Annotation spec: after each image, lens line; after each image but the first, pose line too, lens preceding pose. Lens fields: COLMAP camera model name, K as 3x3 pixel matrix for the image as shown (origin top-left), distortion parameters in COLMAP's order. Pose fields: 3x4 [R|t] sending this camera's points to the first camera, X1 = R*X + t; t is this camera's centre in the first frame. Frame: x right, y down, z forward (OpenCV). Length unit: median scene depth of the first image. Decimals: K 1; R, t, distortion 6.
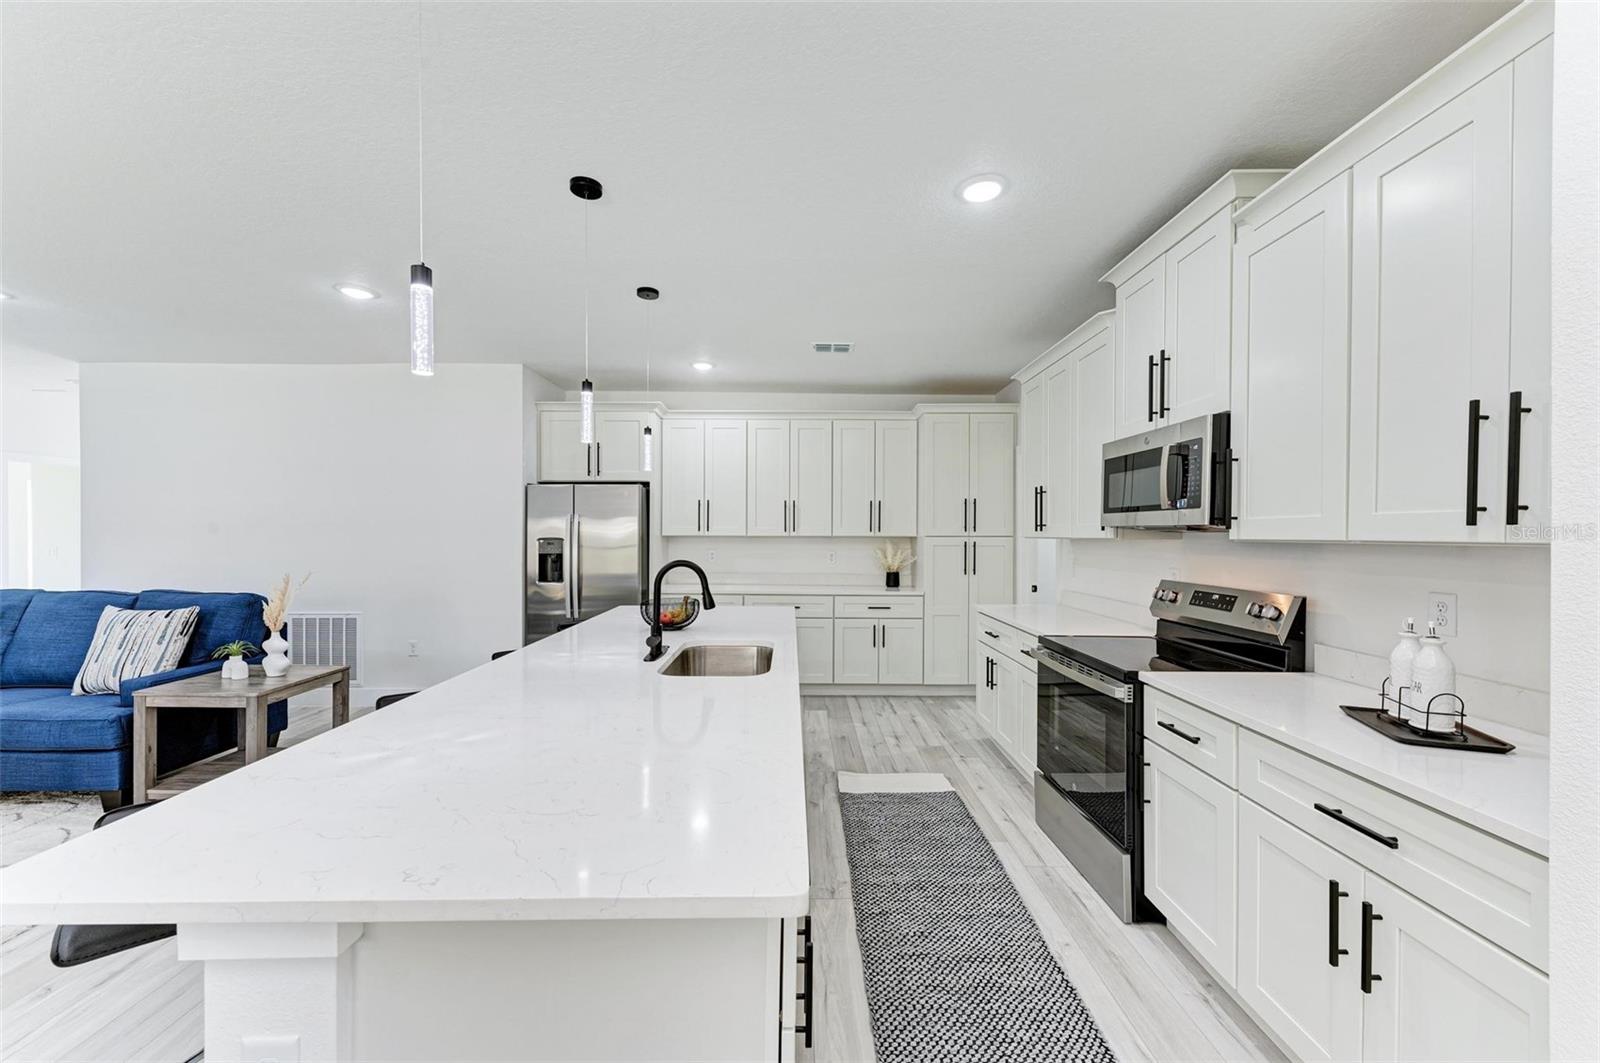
lens RADIAL K [[603.3, 0, 803.7], [0, 603.3, 538.7], [0, 0, 1]] dist [0.012846, -0.003691]
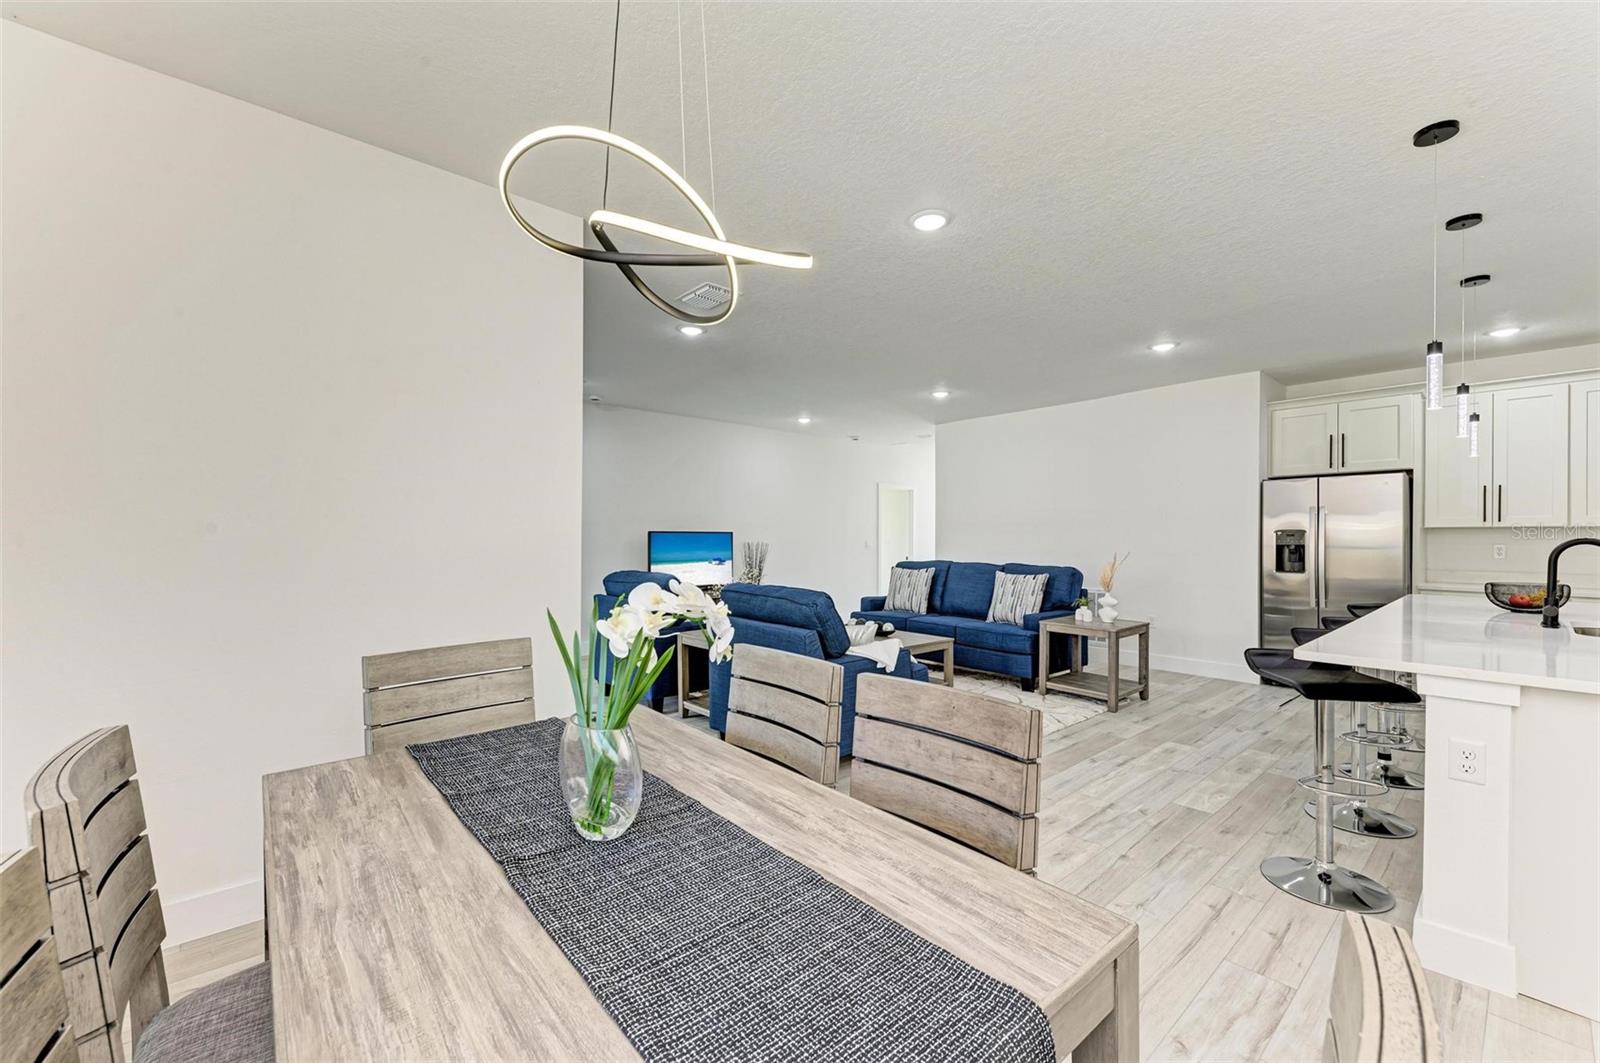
lens RADIAL K [[650.6, 0, 800.5], [0, 650.6, 538.5], [0, 0, 1]] dist [0.014548, -0.003394]
pose [[0.653303, -0.000481, -0.757096, -0.157413], [-0.005860, 0.999967, -0.005692, 0.034973], [0.757074, 0.008155, 0.653278, -0.550689]]
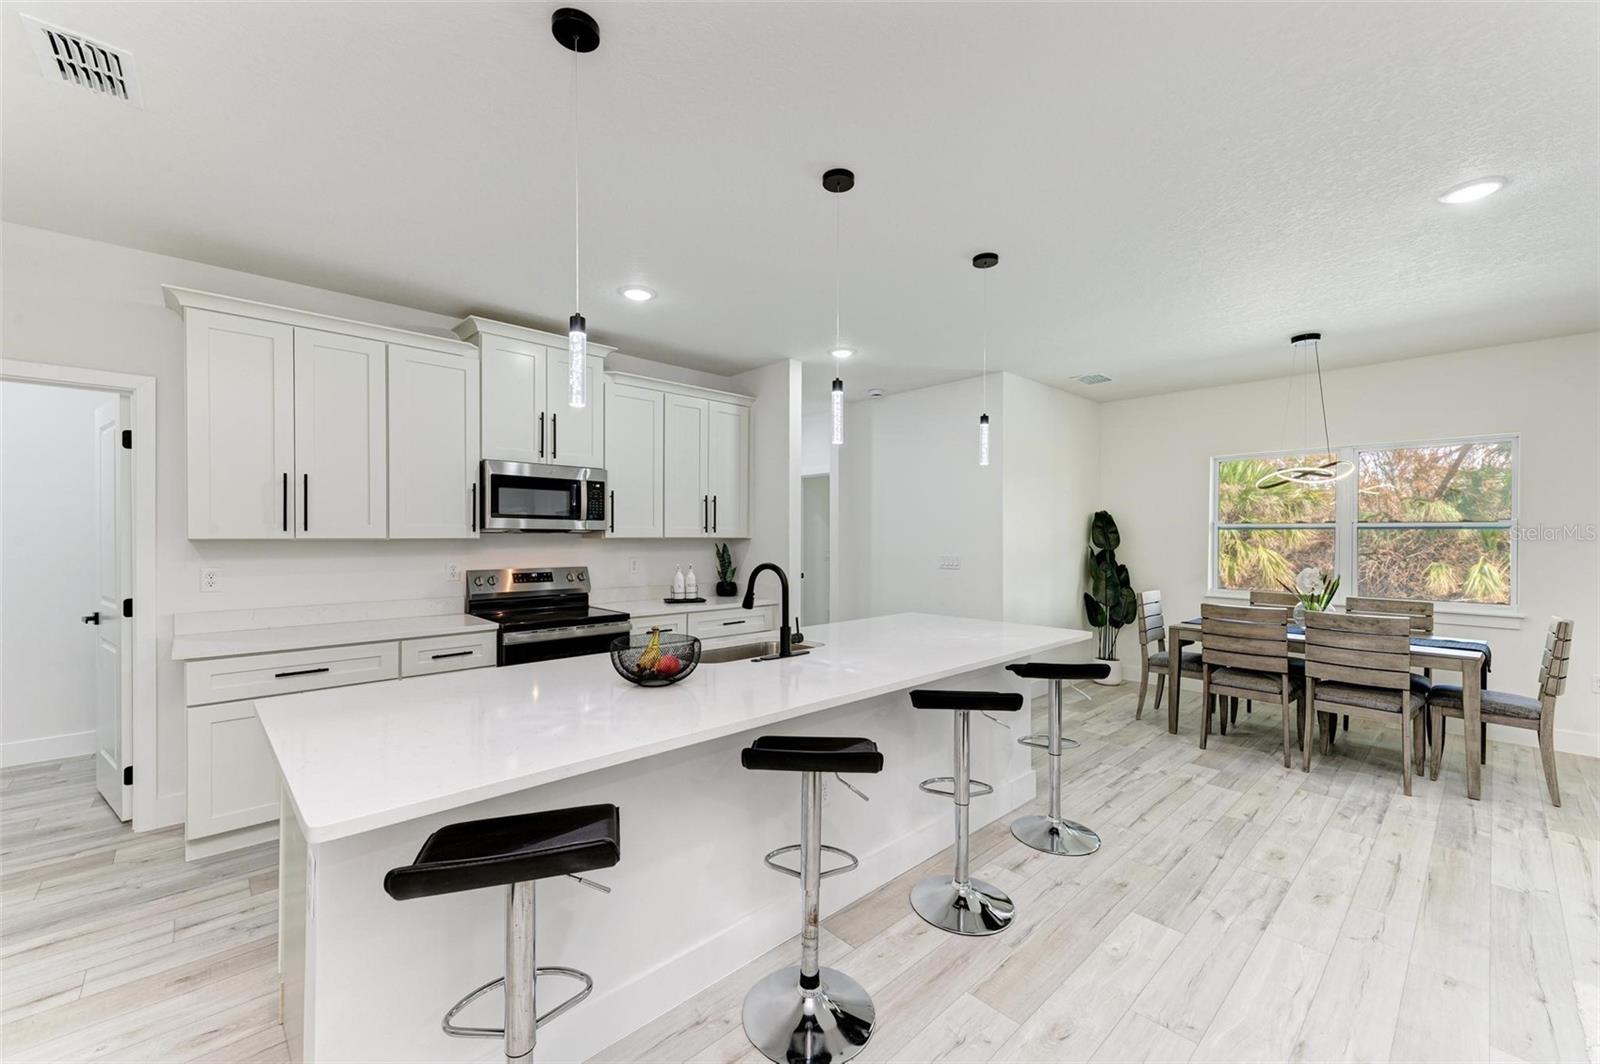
lens RADIAL K [[639.5, 0, 798.2], [0, 639.5, 535.0], [0, 0, 1]] dist [0.012578, -0.002417]
pose [[-0.672548, -0.007720, 0.740014, -0.733968], [-0.000360, 0.999949, 0.010104, -0.017230], [-0.740054, 0.006529, -0.672516, 1.186837]]
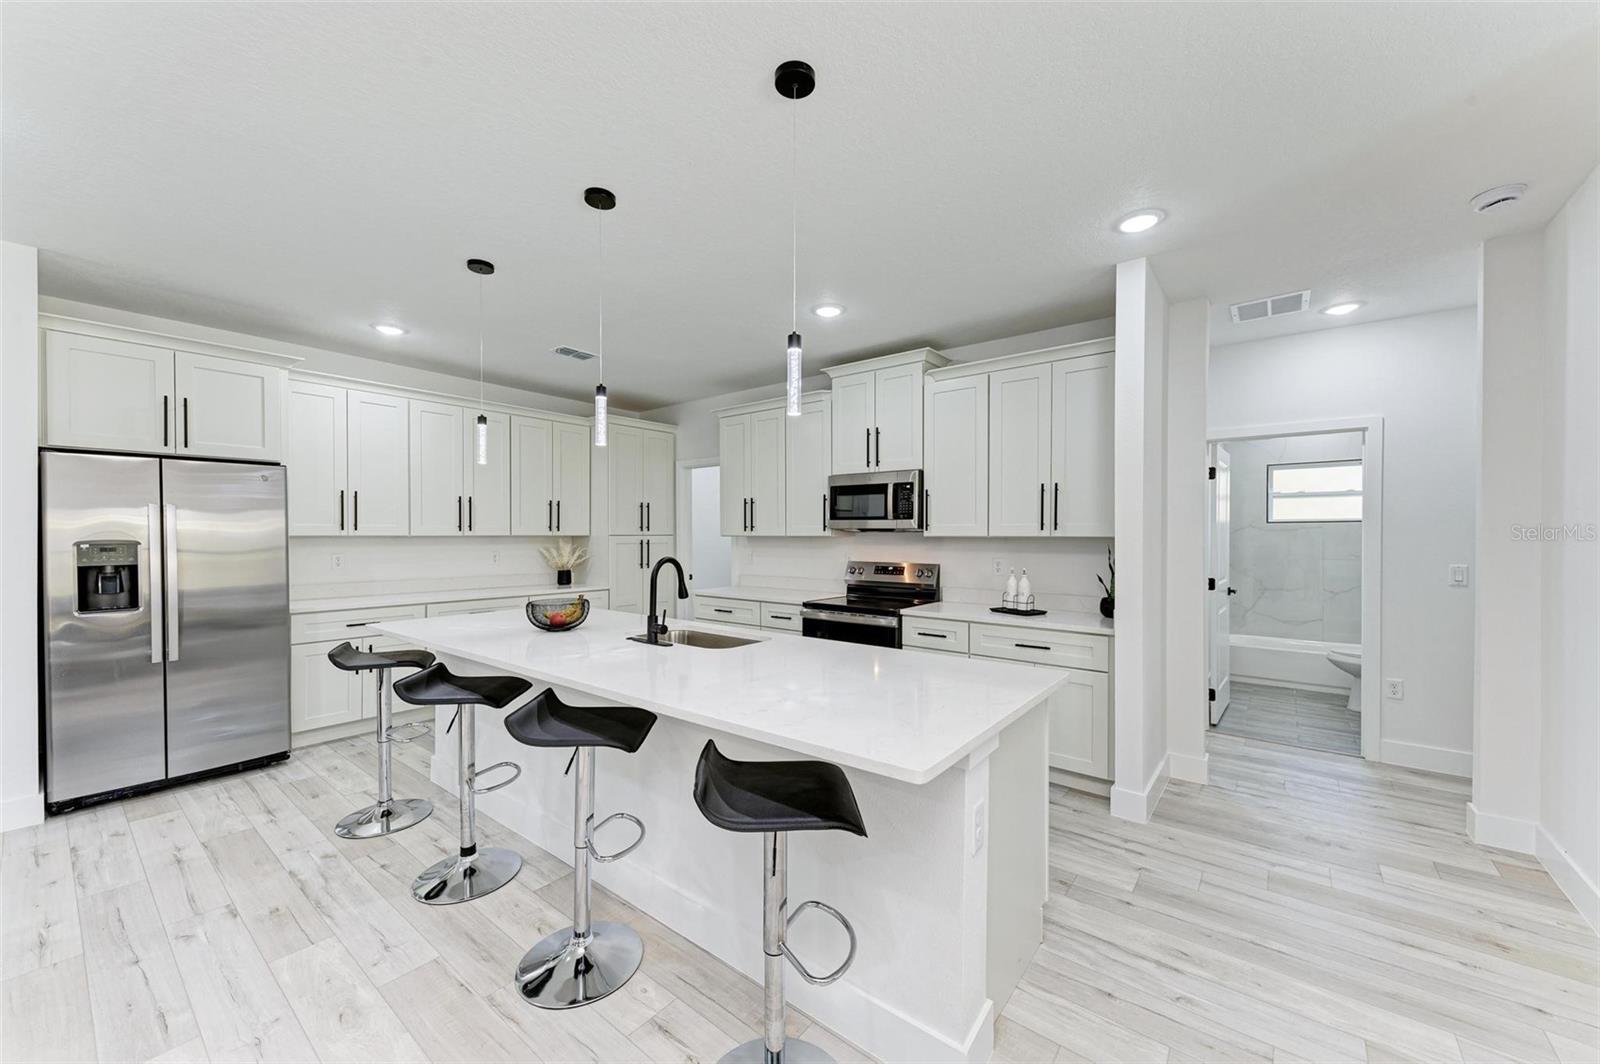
lens RADIAL K [[603.3, 0, 804.3], [0, 603.3, 536.8], [0, 0, 1]] dist [0.012846, -0.003691]
pose [[0.629396, -0.006415, 0.777058, -0.643293], [0.007185, 0.999971, 0.002436, -0.002510], [-0.777052, 0.004050, 0.629424, 0.056384]]
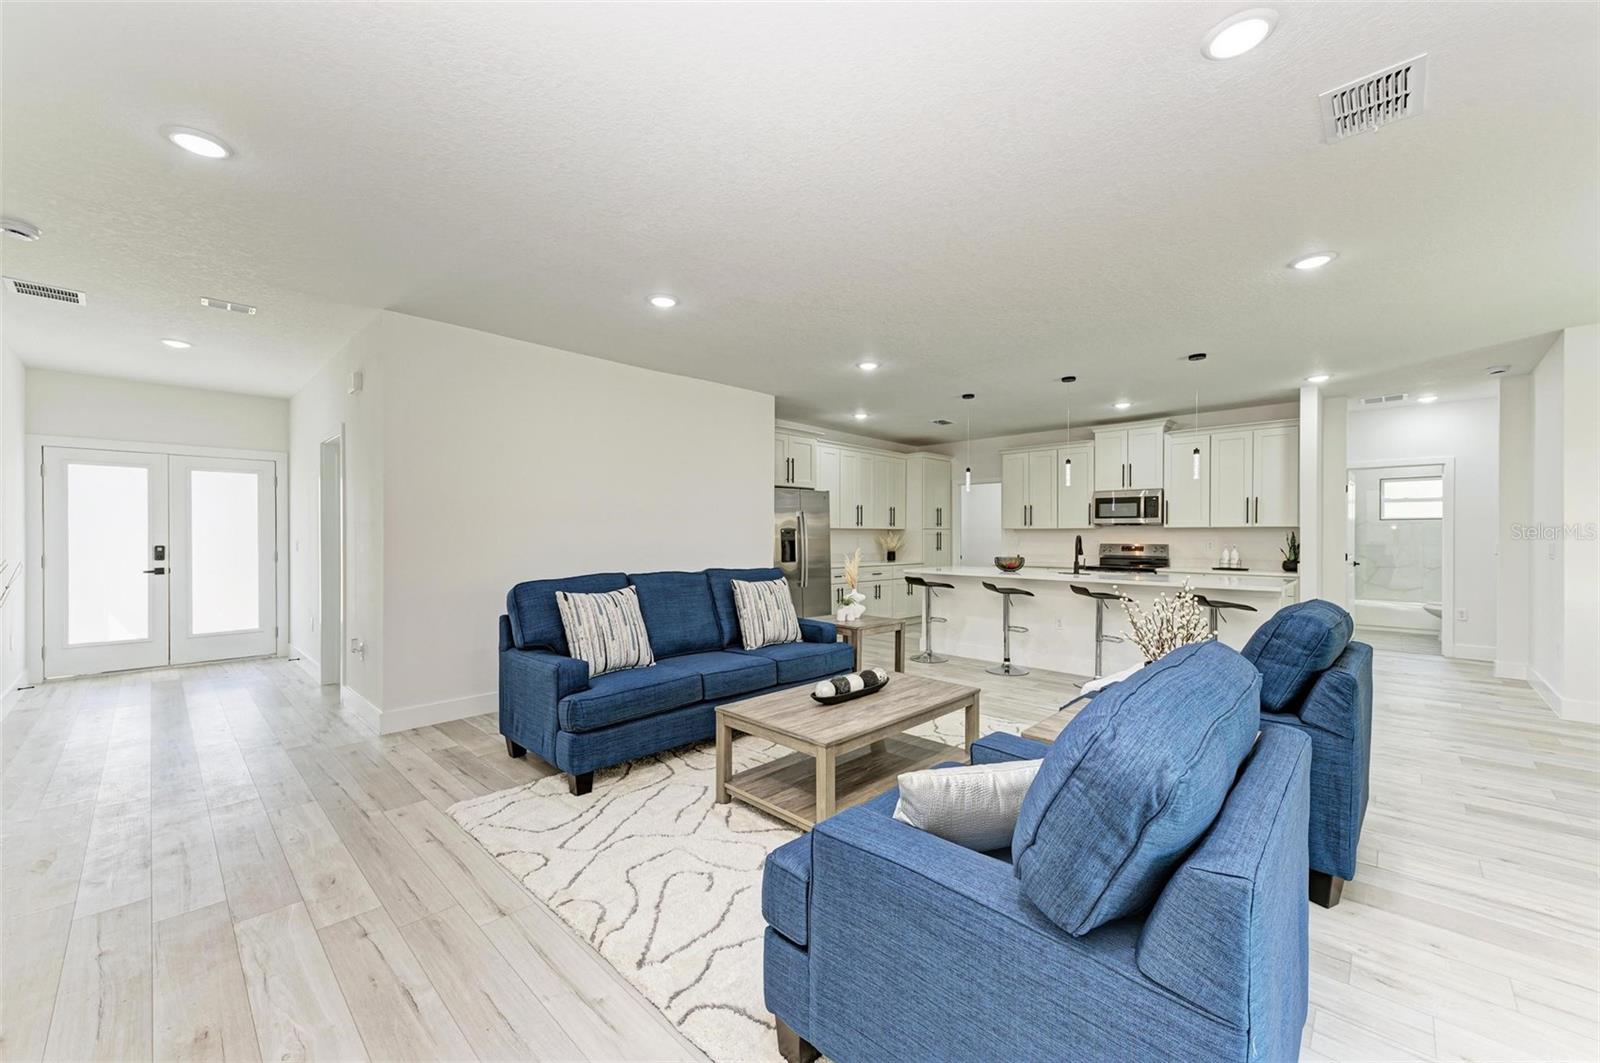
lens RADIAL K [[603.3, 0, 808.8], [0, 603.3, 536.5], [0, 0, 1]] dist [0.012846, -0.003691]
pose [[0.701182, -0.004085, 0.712970, -1.892472], [0.006758, 0.999977, -0.000917, 0.025739], [-0.712950, 0.005461, 0.701194, 0.041014]]
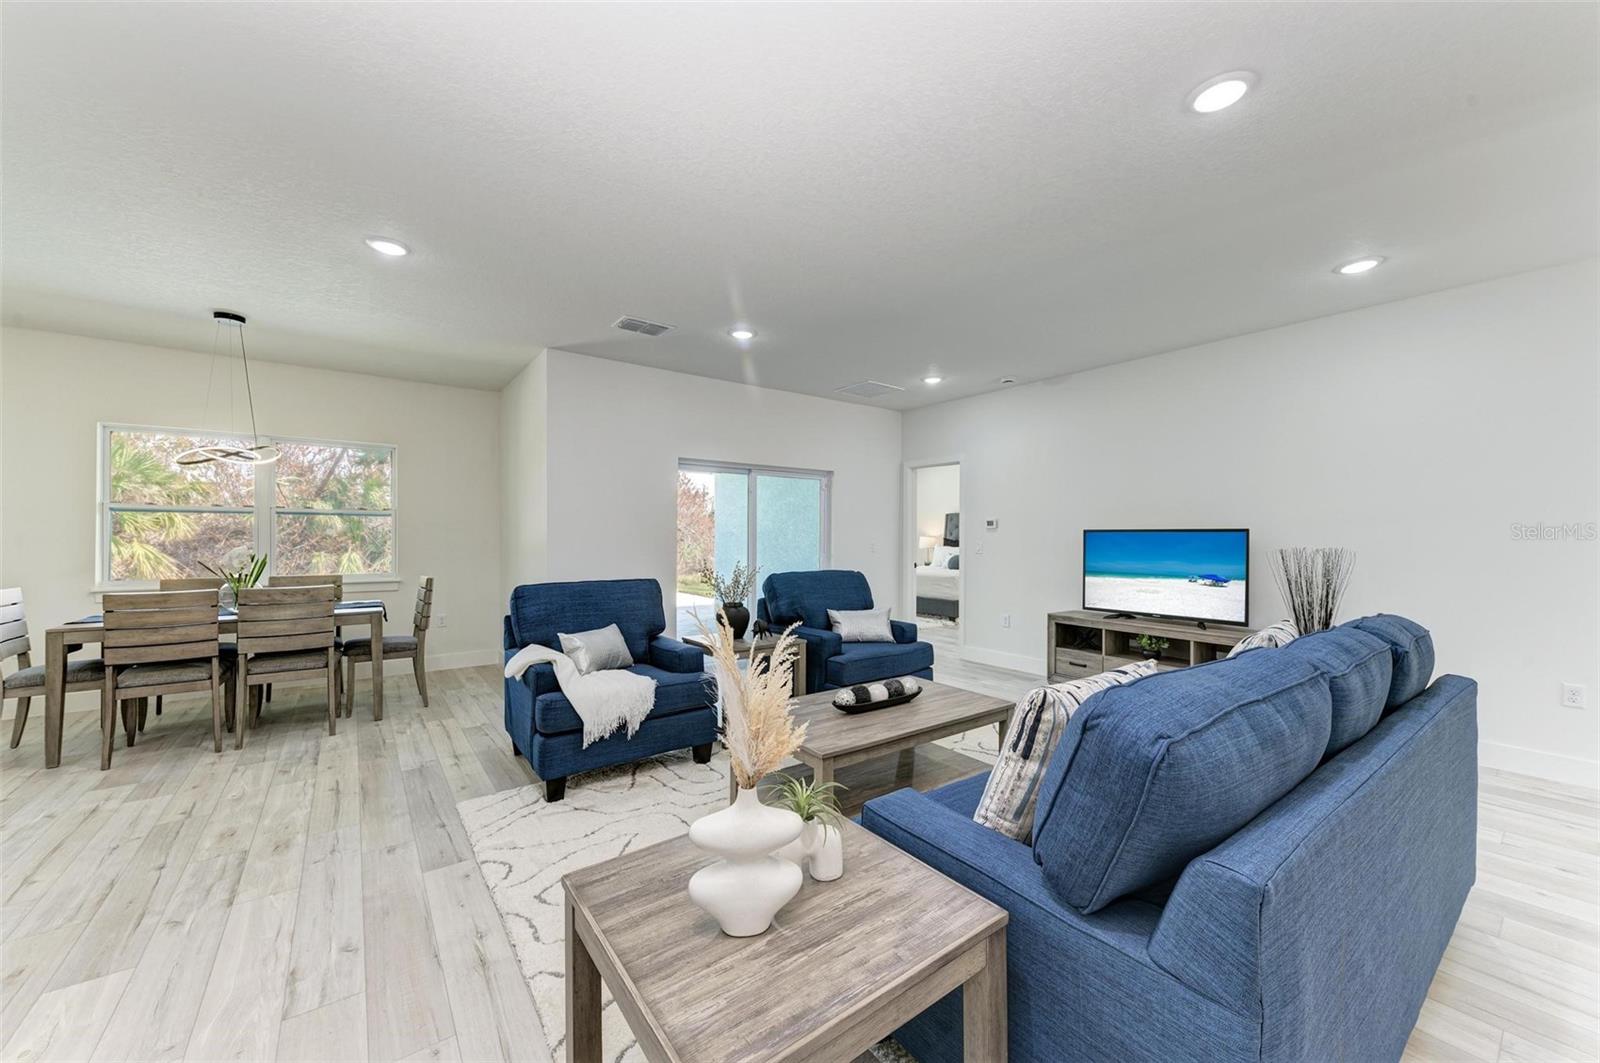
lens RADIAL K [[603.3, 0, 801.0], [0, 603.3, 533.9], [0, 0, 1]] dist [0.012846, -0.003691]
pose [[-0.808230, -0.008069, -0.588811, -0.665896], [-0.010748, 0.999942, 0.001050, 0.018284], [0.588768, 0.007177, -0.808270, 1.213338]]
